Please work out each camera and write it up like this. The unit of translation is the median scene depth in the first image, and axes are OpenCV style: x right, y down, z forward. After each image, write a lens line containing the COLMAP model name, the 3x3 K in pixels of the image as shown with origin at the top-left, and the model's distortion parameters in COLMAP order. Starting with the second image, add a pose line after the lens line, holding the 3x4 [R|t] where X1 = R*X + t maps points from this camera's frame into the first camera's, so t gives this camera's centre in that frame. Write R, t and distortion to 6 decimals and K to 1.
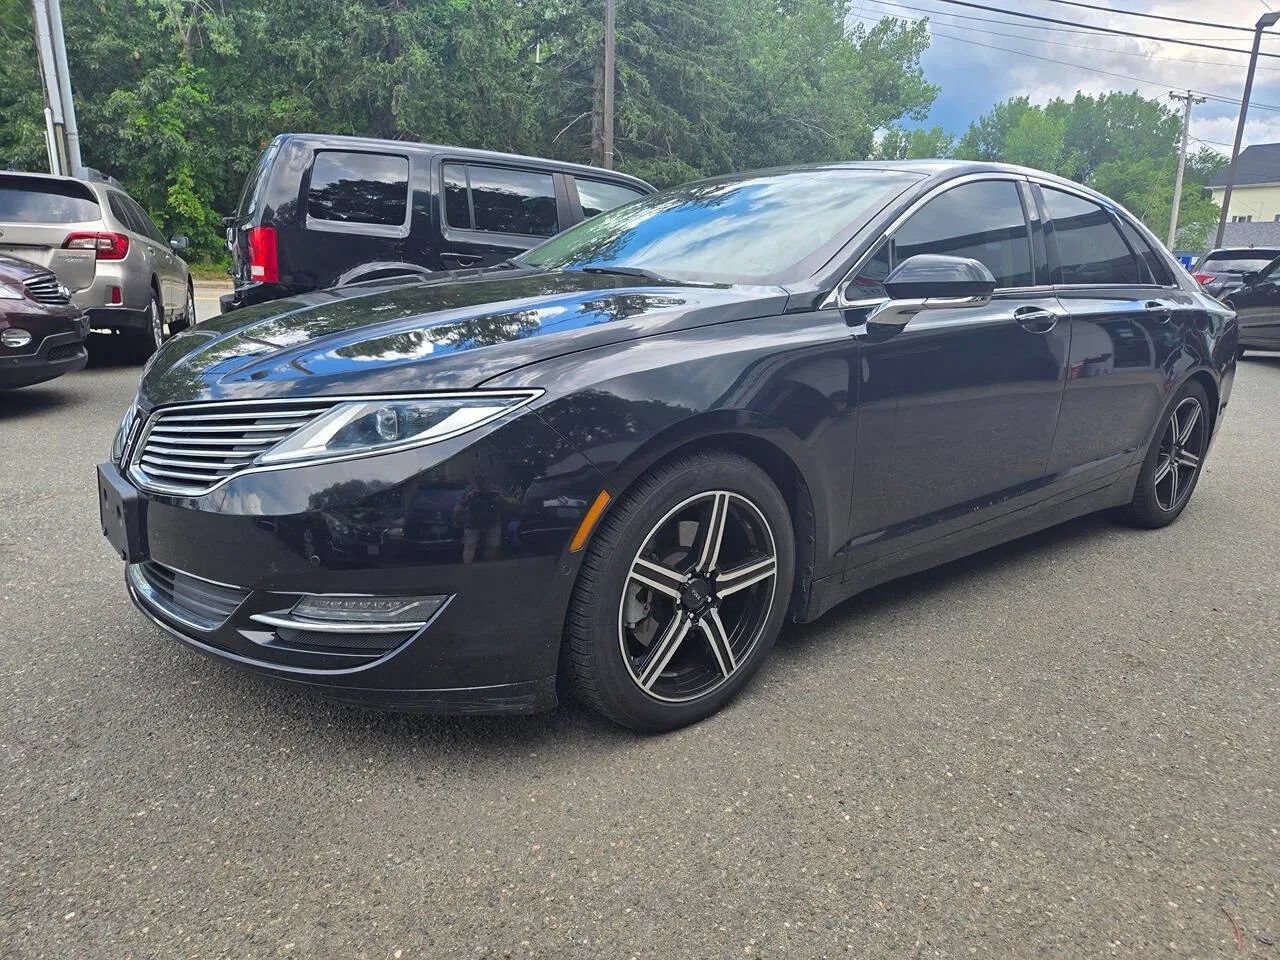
lens RADIAL K [[860.2, 0, 656.3], [0, 860.2, 486.6], [0, 0, 1]] dist [0.065517, -0.053932]
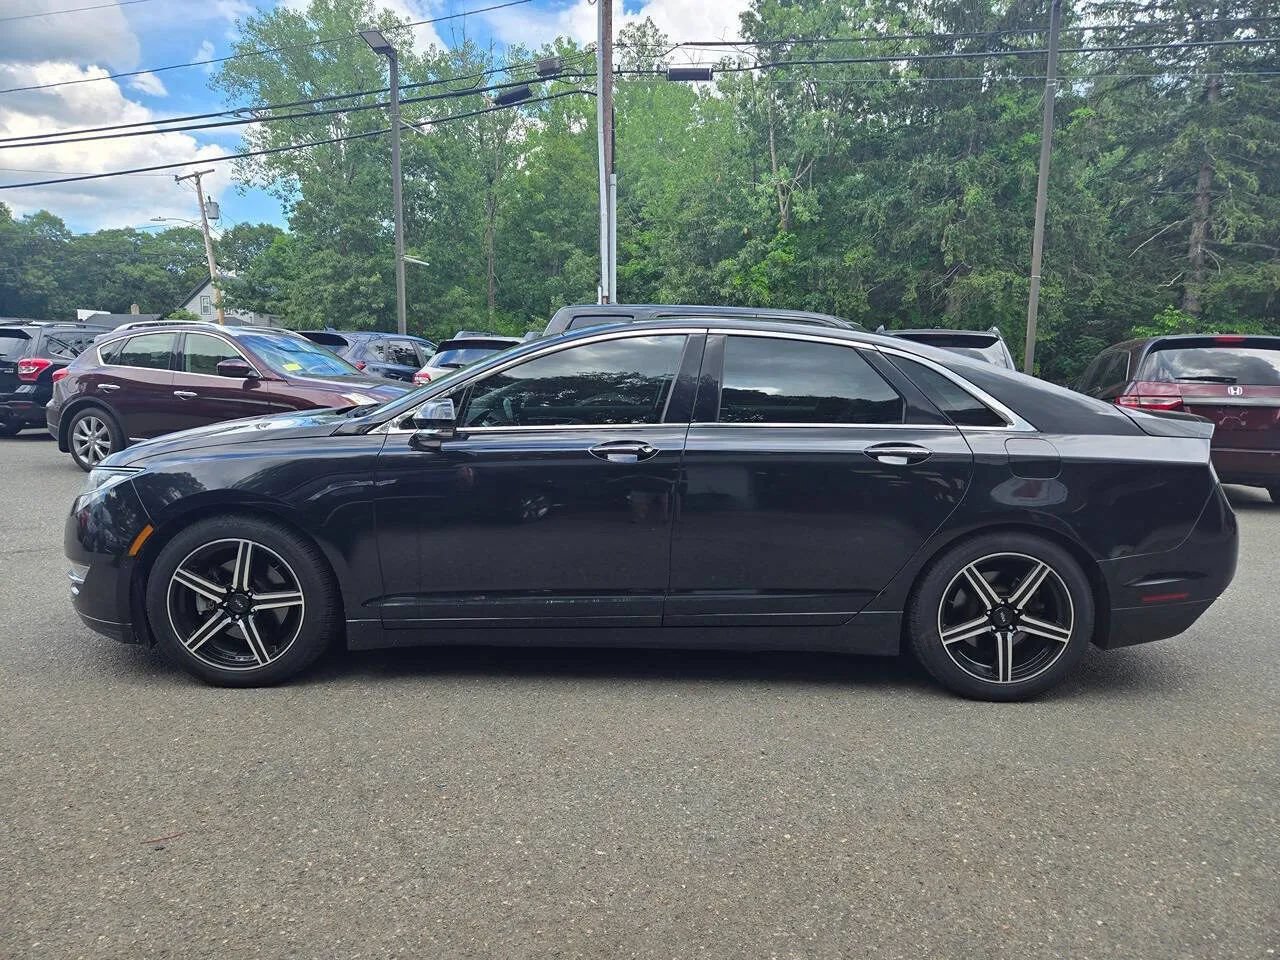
lens RADIAL K [[860.2, 0, 649.5], [0, 860.2, 486.0], [0, 0, 1]] dist [0.065517, -0.053932]
pose [[0.761810, 0.067668, -0.644256, 1.560268], [-0.154593, 0.984785, -0.079366, -0.075553], [0.629083, 0.160060, 0.760681, 0.197245]]
